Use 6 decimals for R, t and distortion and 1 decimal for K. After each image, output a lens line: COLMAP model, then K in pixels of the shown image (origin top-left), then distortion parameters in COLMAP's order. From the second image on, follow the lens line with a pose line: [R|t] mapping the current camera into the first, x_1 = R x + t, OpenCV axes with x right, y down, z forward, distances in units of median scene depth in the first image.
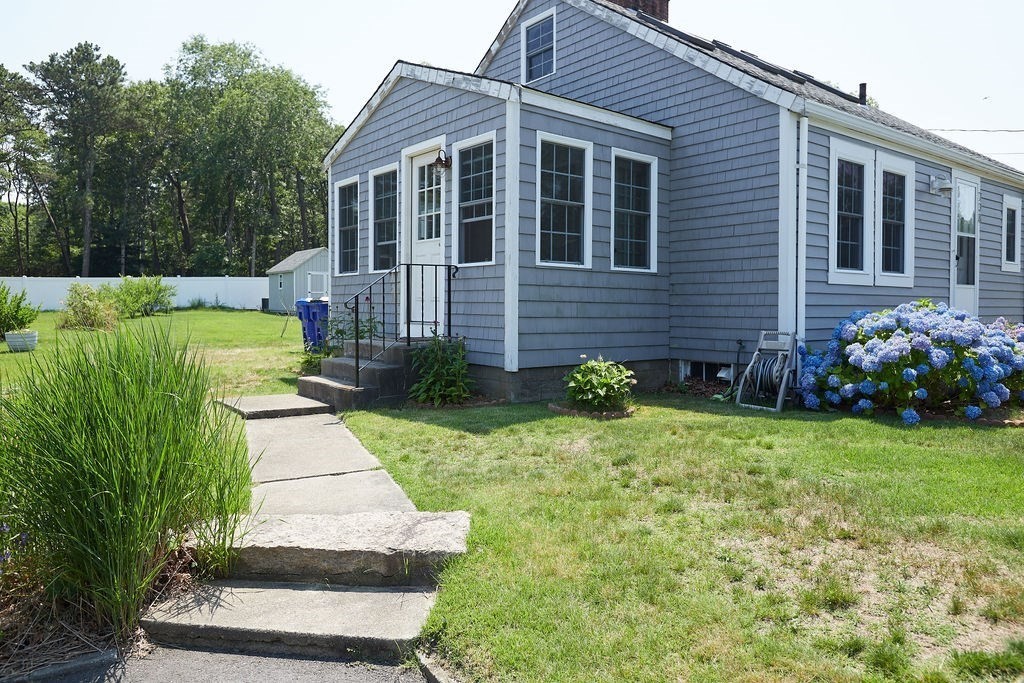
lens RADIAL K [[730.1, 0, 499.5], [0, 730.1, 320.6], [0, 0, 1]] dist [-0.001133, -0.008720]
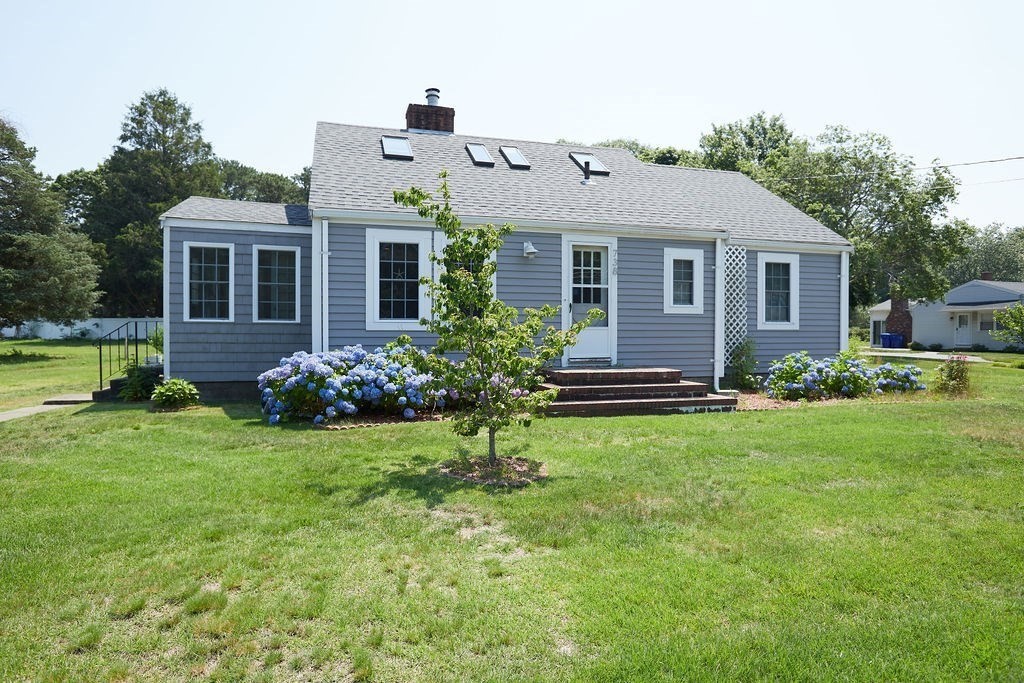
lens RADIAL K [[606.9, 0, 498.2], [0, 606.9, 339.1], [0, 0, 1]] dist [-0.038992, 0.012668]
pose [[0.924477, 0.000992, -0.381236, 1.117443], [-0.004708, 0.999950, -0.008817, -0.023205], [0.381208, 0.009946, 0.924436, -0.004763]]
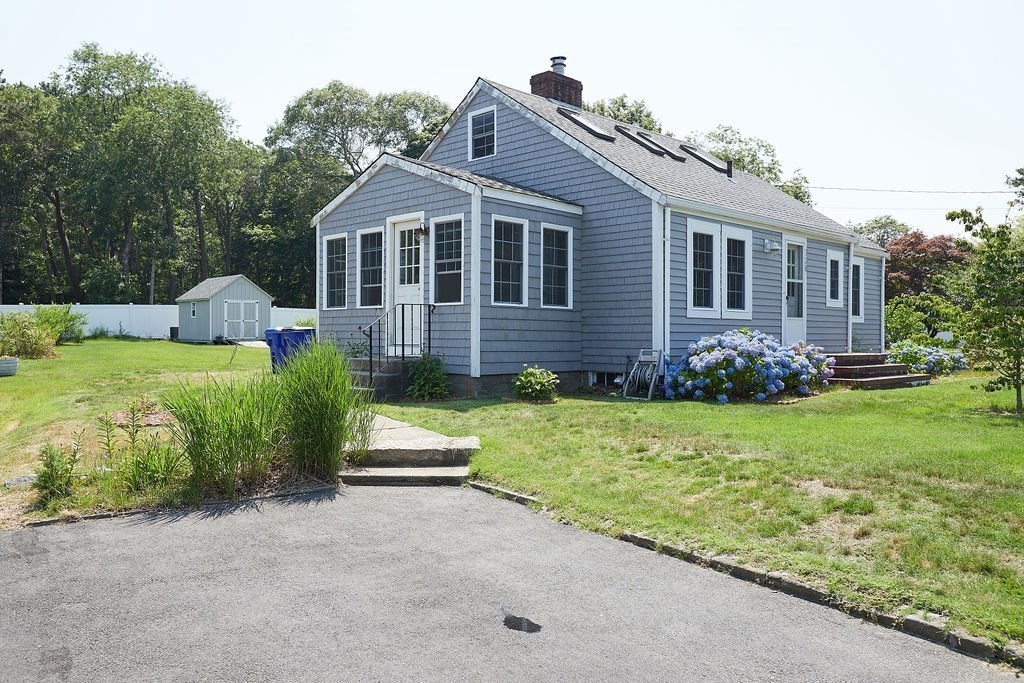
lens RADIAL K [[828.2, 0, 514.8], [0, 828.2, 332.5], [0, 0, 1]] dist [-0.007907, 0.045815]
pose [[0.990754, -0.001497, 0.135662, -0.115992], [0.004679, 0.999721, -0.023140, 0.016480], [-0.135589, 0.023560, 0.990485, -0.588731]]
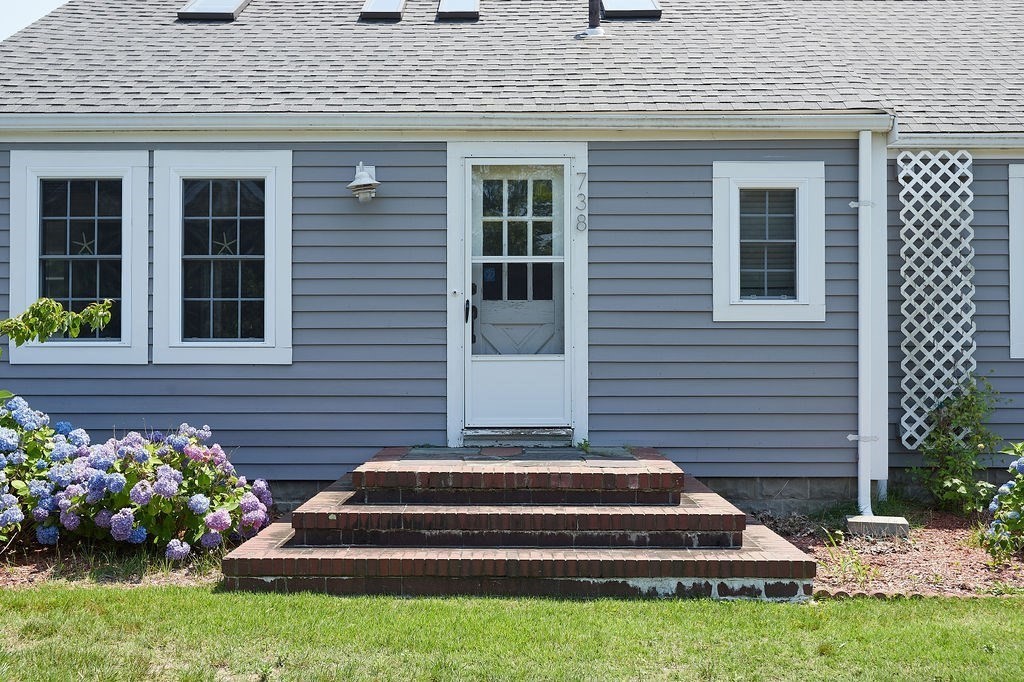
lens RADIAL K [[939.9, 0, 488.7], [0, 939.9, 336.9], [0, 0, 1]] dist [-0.001373, 0.009398]
pose [[0.780168, -0.012483, -0.625445, 1.320462], [-0.008669, 0.999489, -0.030762, -0.051248], [0.625509, 0.029422, 0.779662, 0.576646]]
